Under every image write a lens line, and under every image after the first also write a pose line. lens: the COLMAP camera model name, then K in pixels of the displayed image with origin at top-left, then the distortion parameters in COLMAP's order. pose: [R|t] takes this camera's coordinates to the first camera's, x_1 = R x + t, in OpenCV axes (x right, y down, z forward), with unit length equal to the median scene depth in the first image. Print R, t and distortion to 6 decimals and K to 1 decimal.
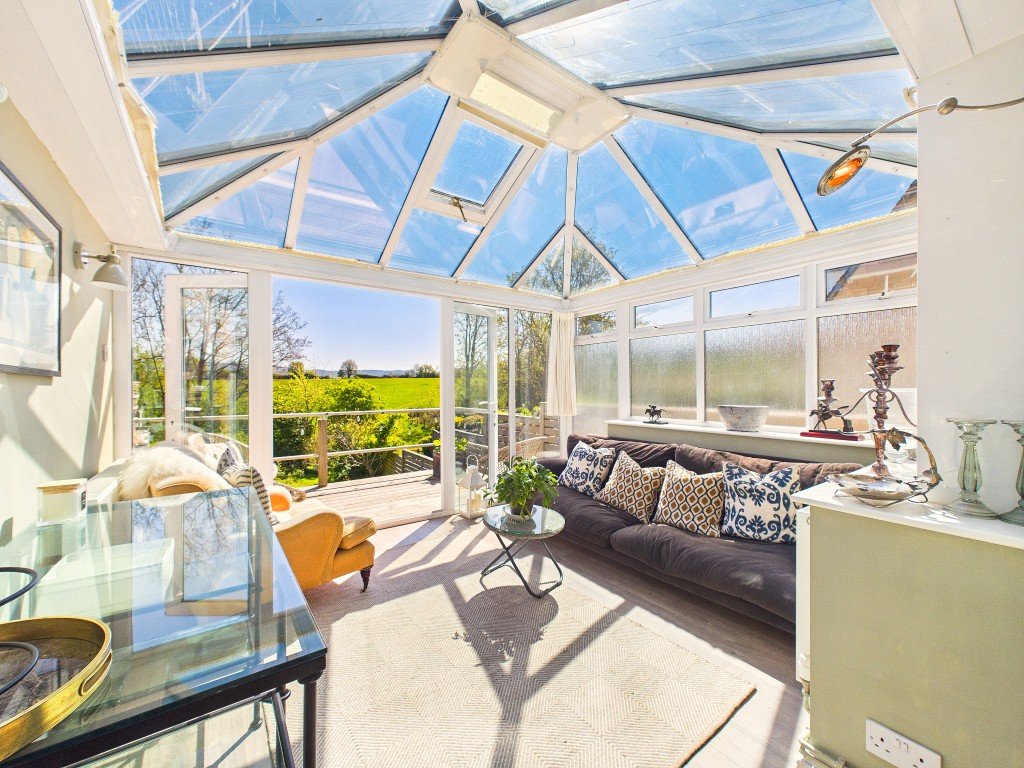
lens RADIAL K [[413.9, 0, 513.1], [0, 413.9, 394.5], [0, 0, 1]] dist [0.000046, 0.000077]
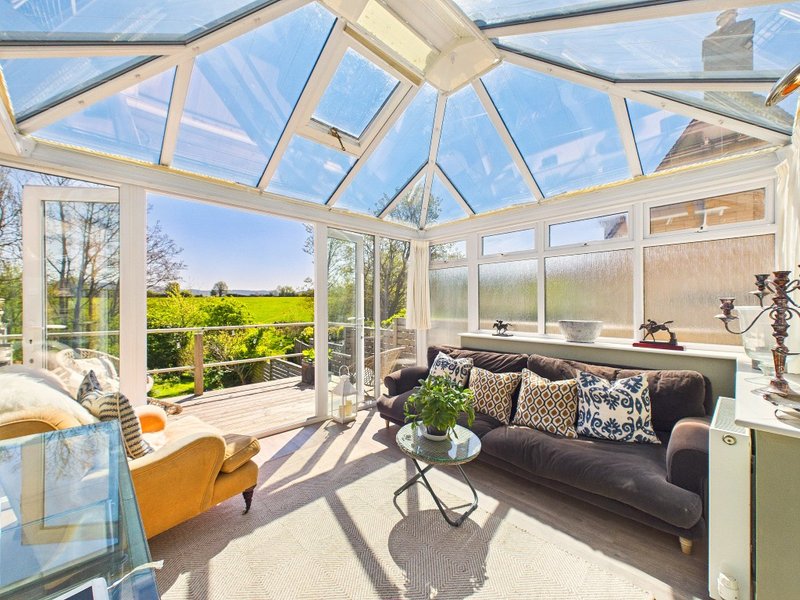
lens RADIAL K [[323.4, 0, 400.8], [0, 323.4, 308.2], [0, 0, 1]] dist [0.000046, 0.000077]
pose [[0.991354, 0.000357, 0.131216, -0.075719], [0.000492, 0.999979, -0.006441, -0.003091], [-0.131216, 0.006450, 0.991333, 0.146430]]
